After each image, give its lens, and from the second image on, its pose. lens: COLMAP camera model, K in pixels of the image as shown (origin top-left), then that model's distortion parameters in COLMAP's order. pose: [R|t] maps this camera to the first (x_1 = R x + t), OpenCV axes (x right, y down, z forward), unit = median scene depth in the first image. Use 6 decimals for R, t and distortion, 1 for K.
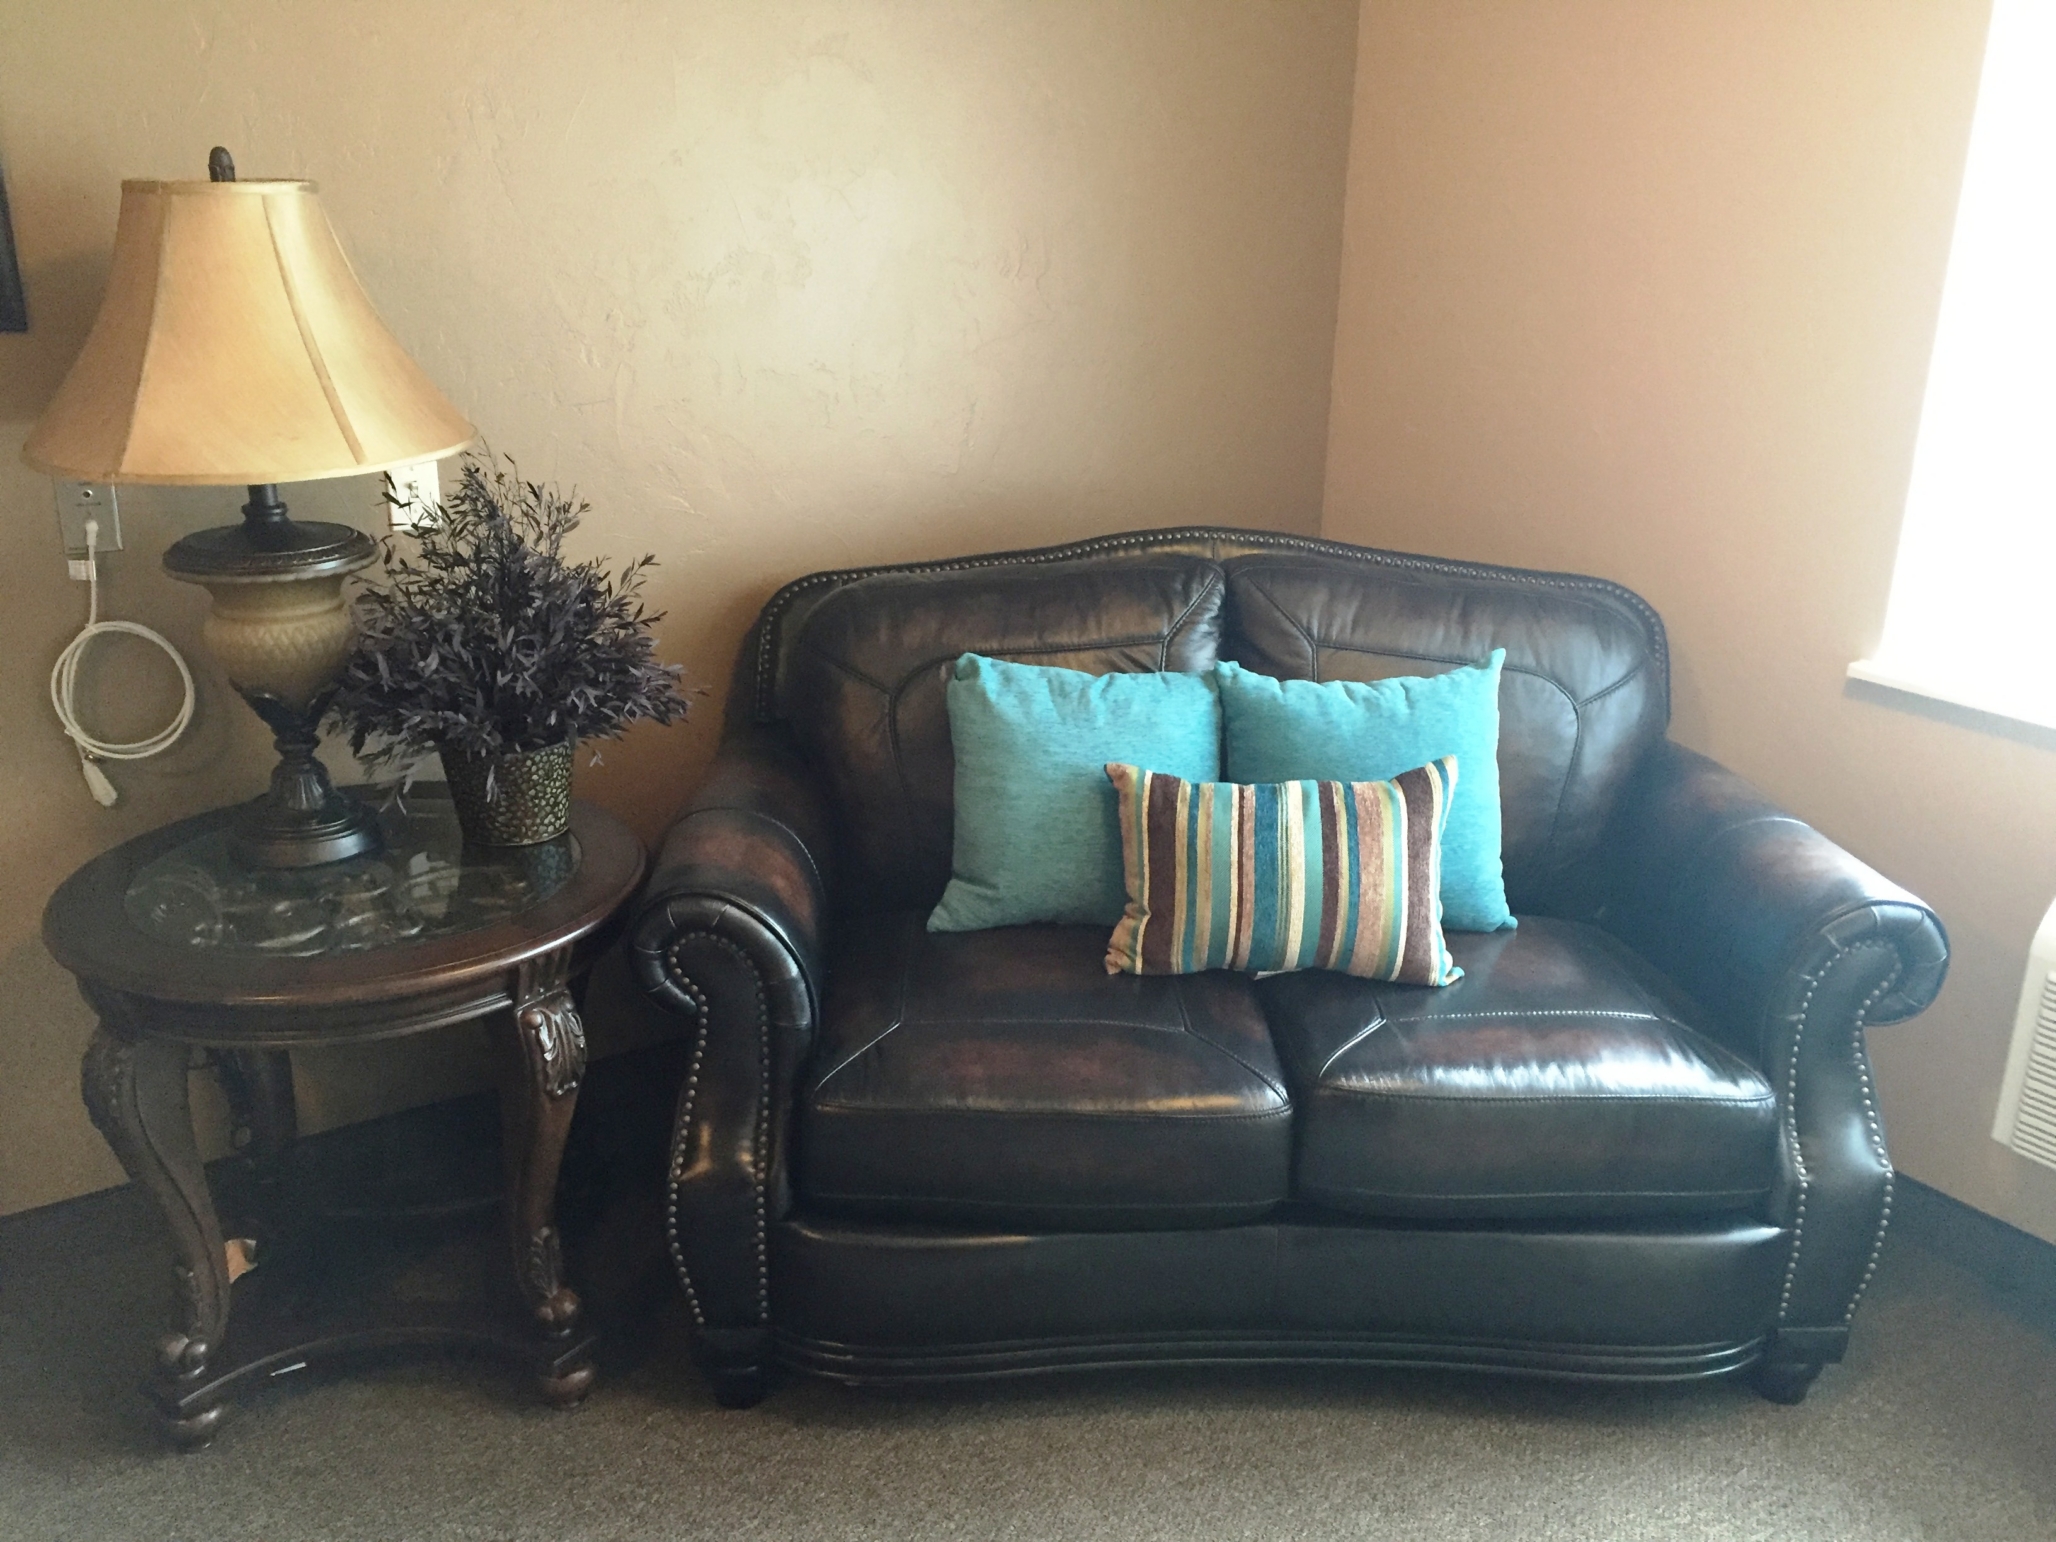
lens RADIAL K [[1732.1, 0, 1040.7], [0, 1732.1, 780.9], [0, 0, 1]] dist [0.088520, -0.105483]
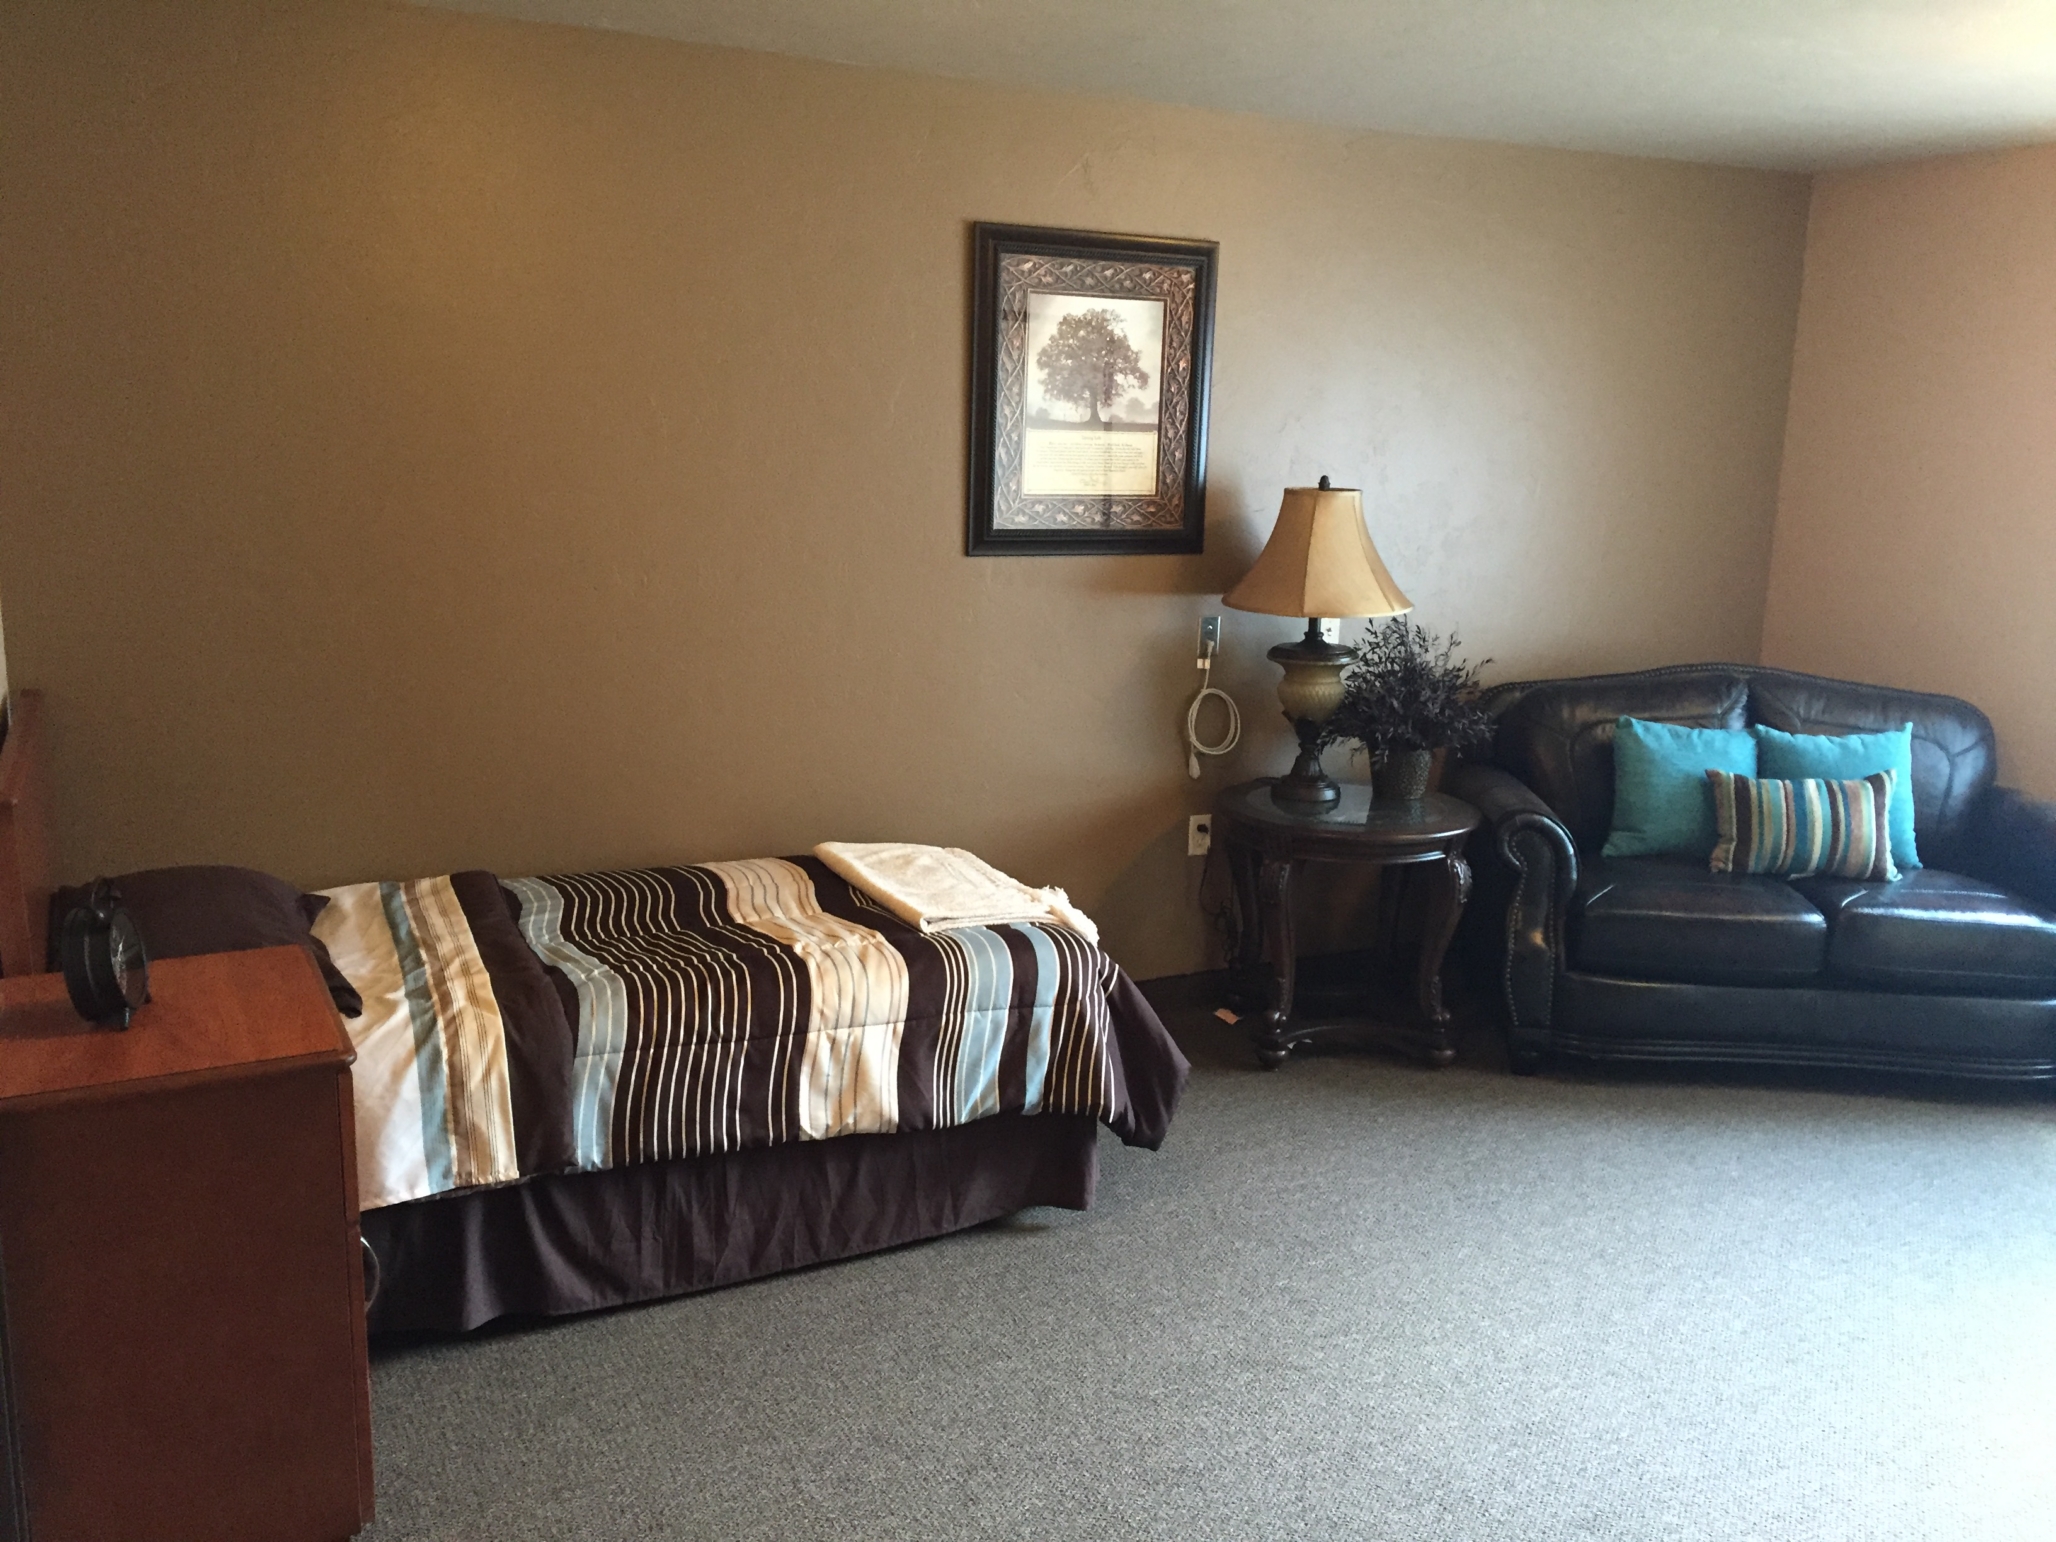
lens RADIAL K [[1732.1, 0, 1032.2], [0, 1732.1, 774.0], [0, 0, 1]] dist [0.088520, -0.105483]
pose [[0.994102, 0.030437, -0.104093, -0.528040], [-0.044560, 0.989683, -0.136166, 0.306934], [0.098875, 0.140001, 0.985202, -1.065249]]
